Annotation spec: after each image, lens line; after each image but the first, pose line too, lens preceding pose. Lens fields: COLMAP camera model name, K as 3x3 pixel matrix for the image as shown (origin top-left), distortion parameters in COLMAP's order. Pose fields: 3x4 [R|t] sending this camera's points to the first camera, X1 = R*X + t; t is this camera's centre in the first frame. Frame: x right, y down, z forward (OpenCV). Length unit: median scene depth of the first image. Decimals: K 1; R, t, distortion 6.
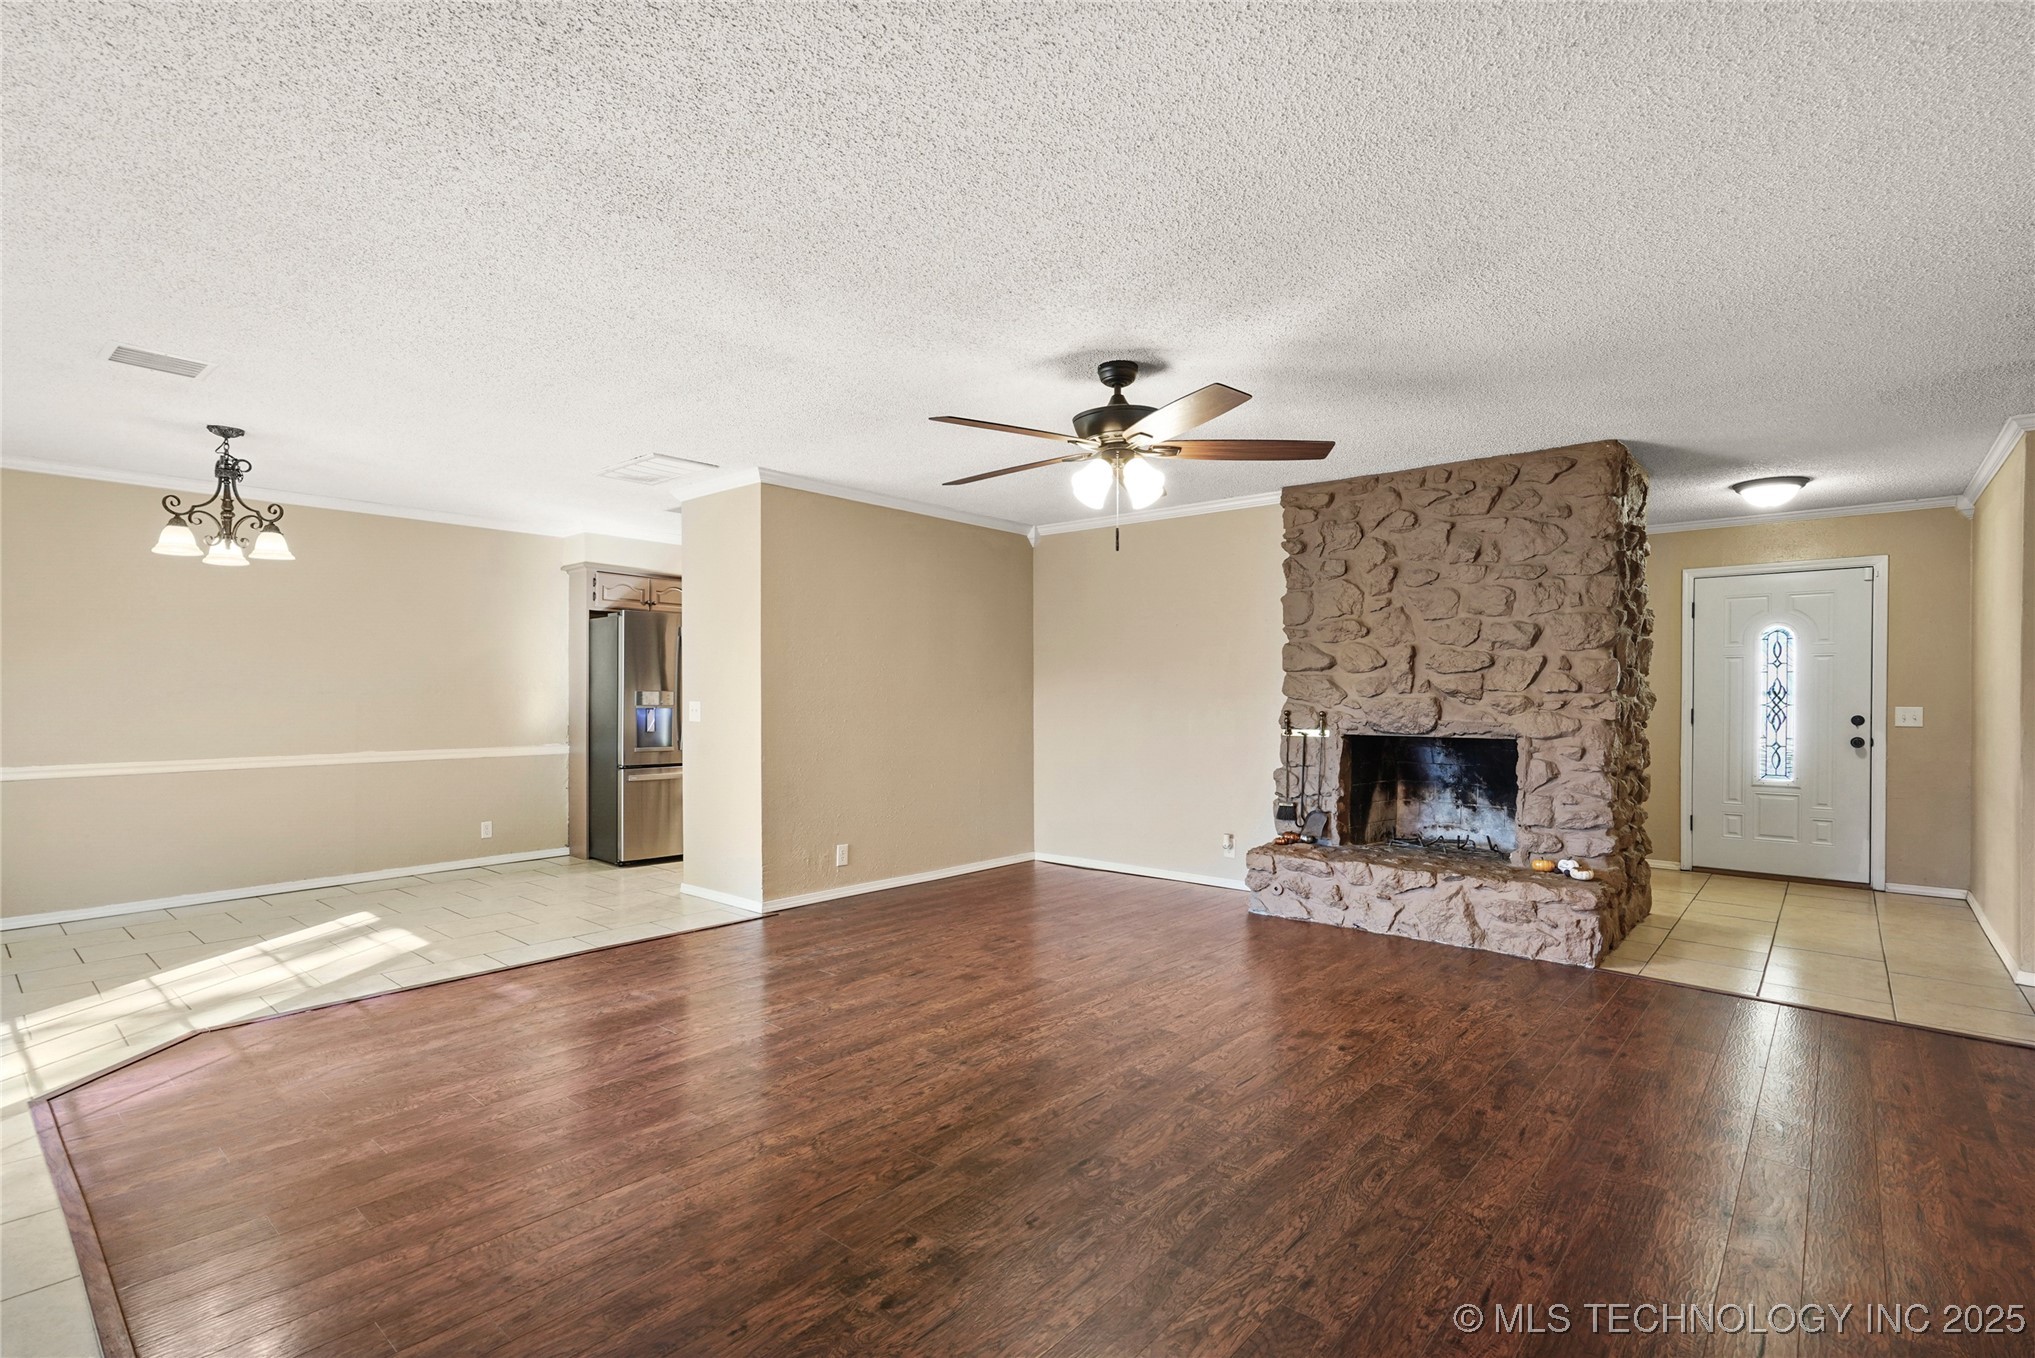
lens RADIAL K [[949.1, 0, 1012.1], [0, 949.1, 696.0], [0, 0, 1]] dist [-0.020574, 0.031356]
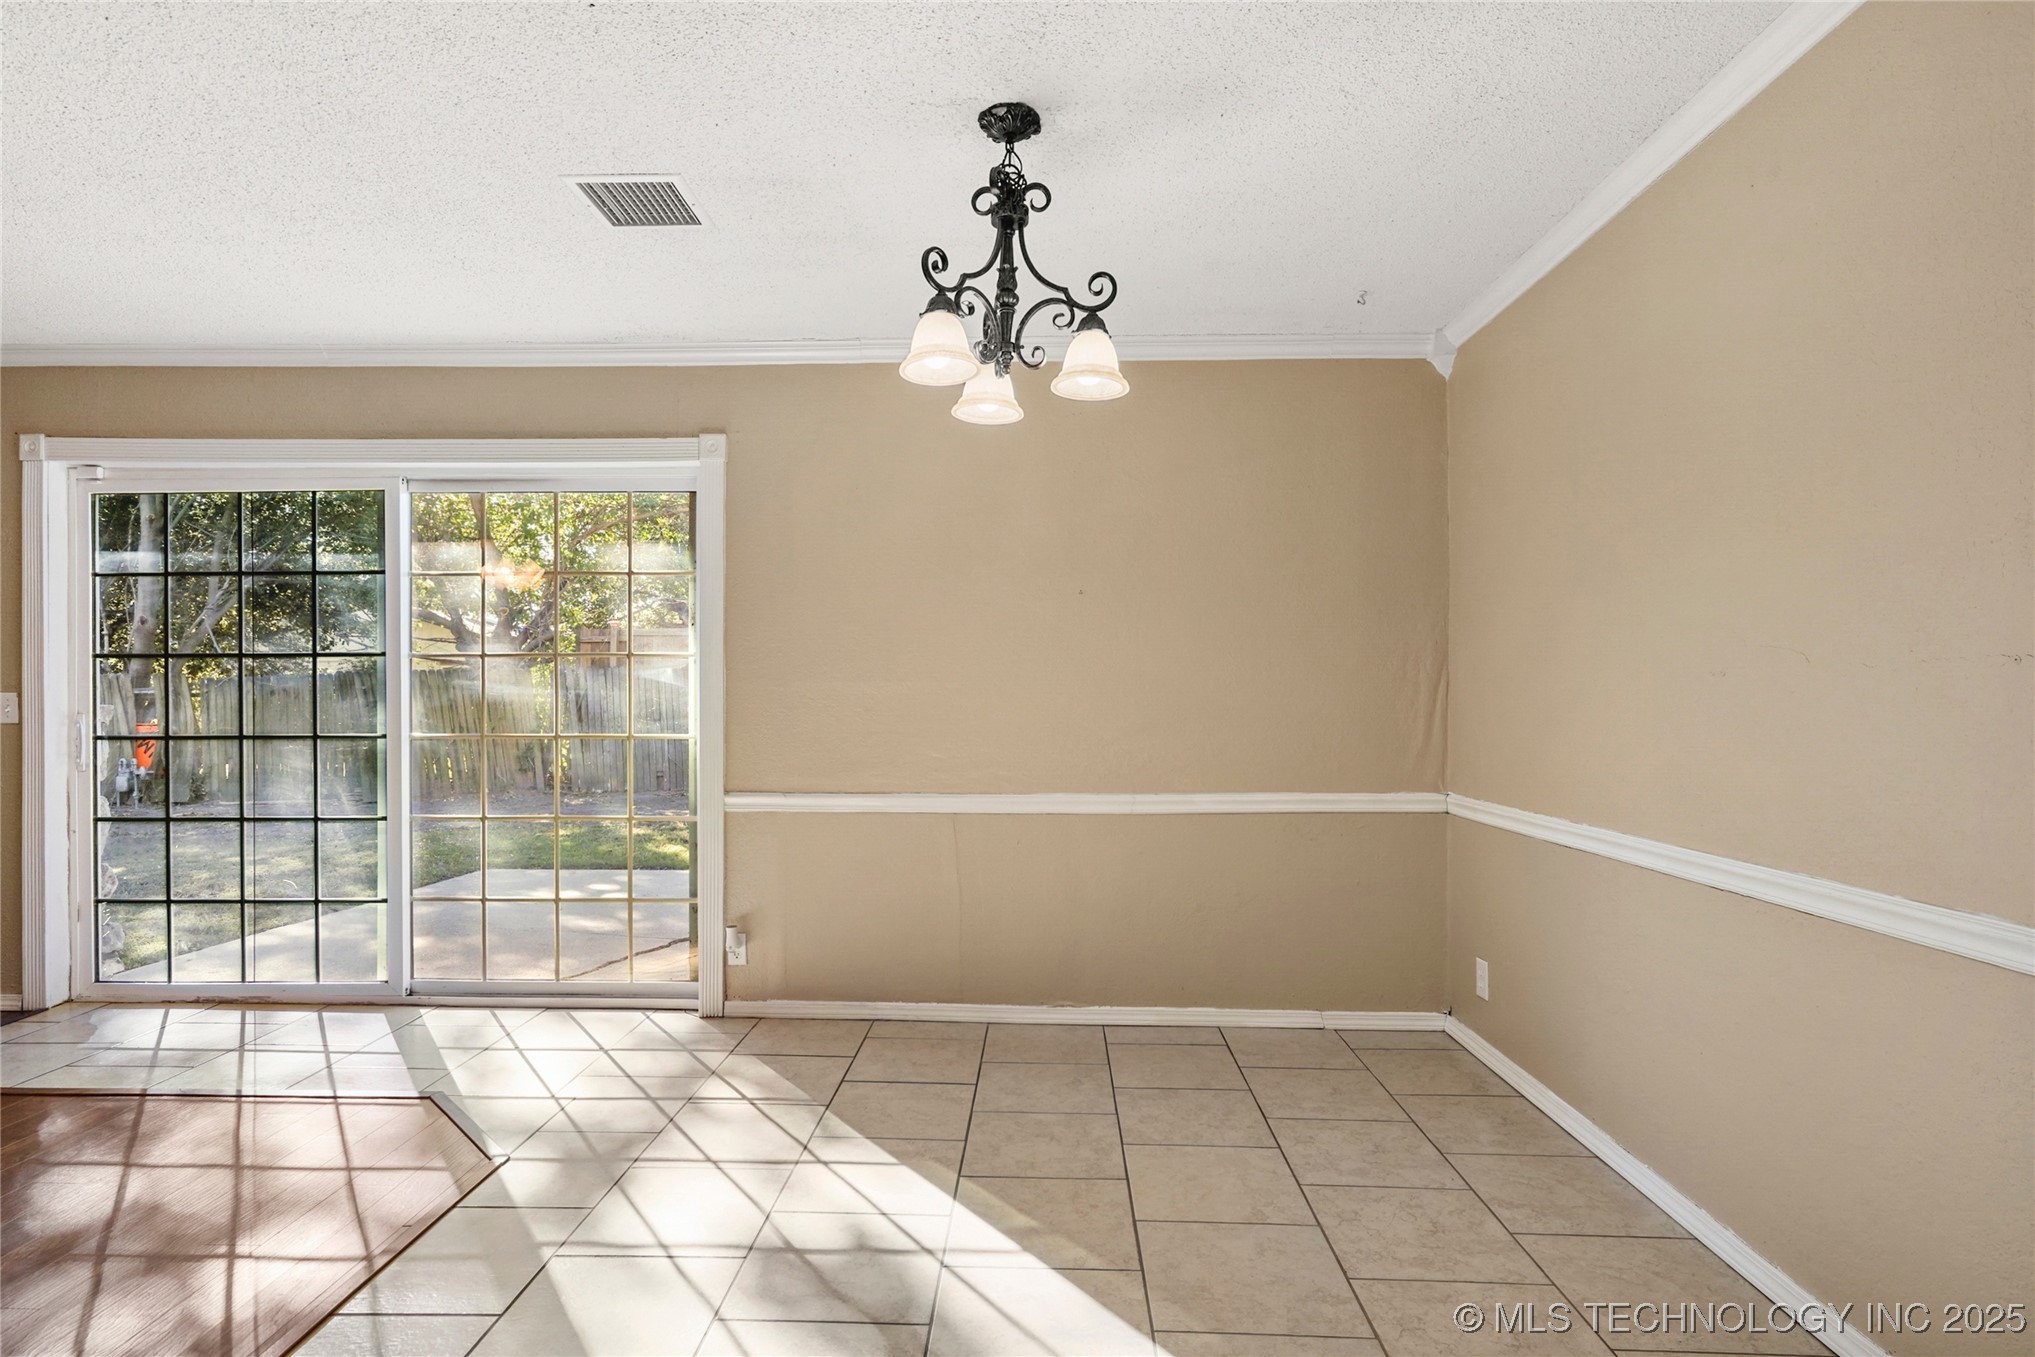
lens RADIAL K [[1046.1, 0, 1013.1], [0, 1046.1, 689.0], [0, 0, 1]] dist [0.001204, 0.000400]
pose [[-0.774519, -0.006054, -0.632521, -0.461761], [0.000256, 0.999951, -0.009884, 0.006828], [0.632550, -0.007817, -0.774480, 1.296674]]
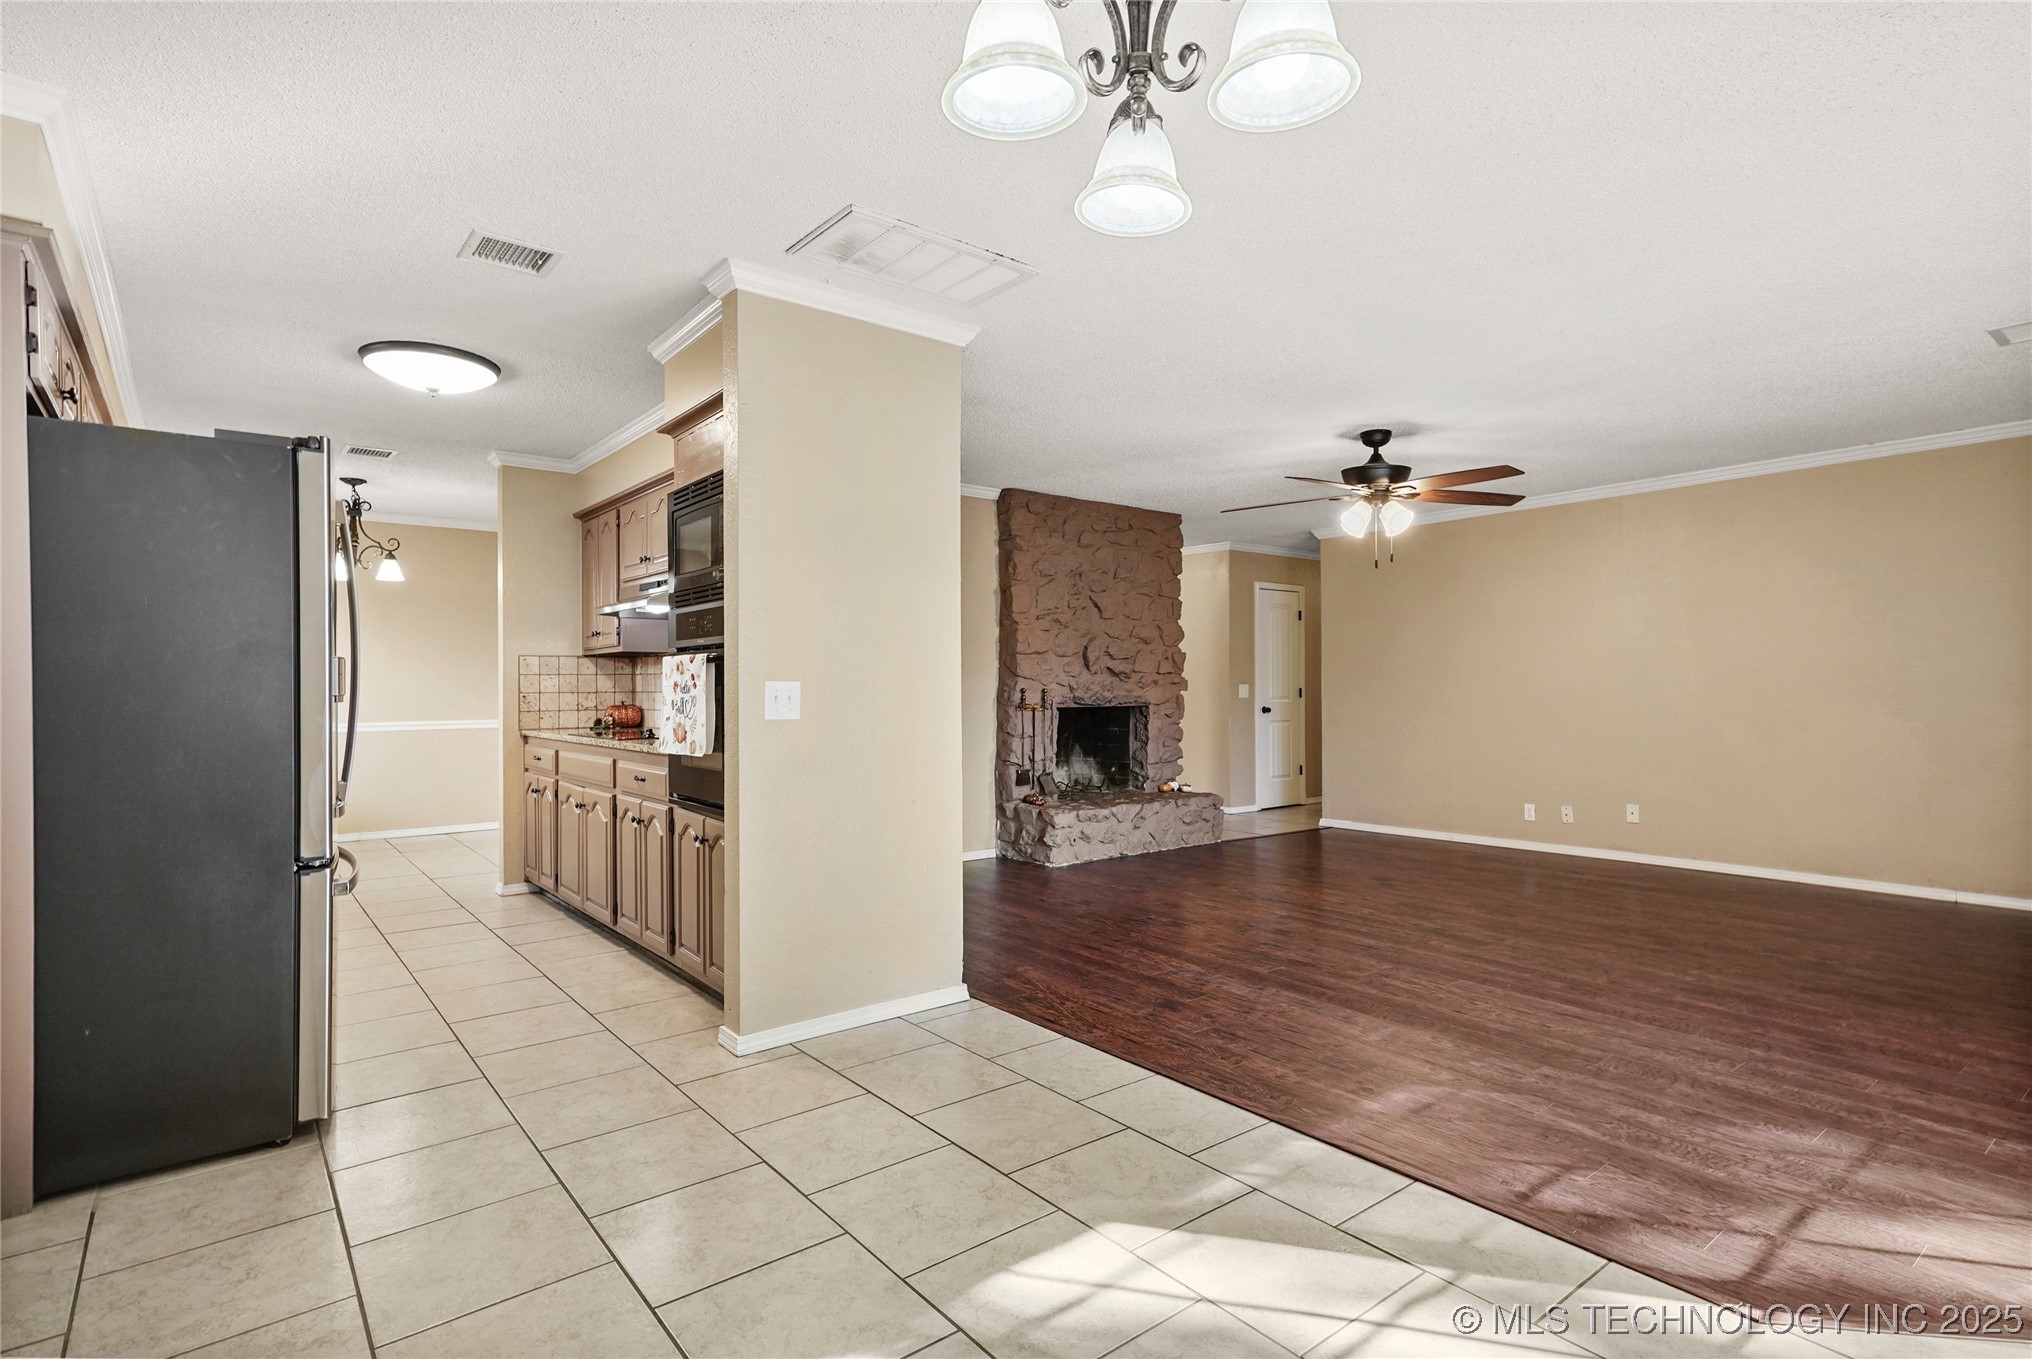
lens RADIAL K [[1016.4, 0, 1007.8], [0, 1016.4, 675.5], [0, 0, 1]] dist [0.003125, 0.016150]
pose [[0.183777, 0.003770, 0.982961, -1.040372], [0.002432, 0.999988, -0.004290, 0.005484], [-0.982965, 0.003179, 0.183766, 0.908717]]
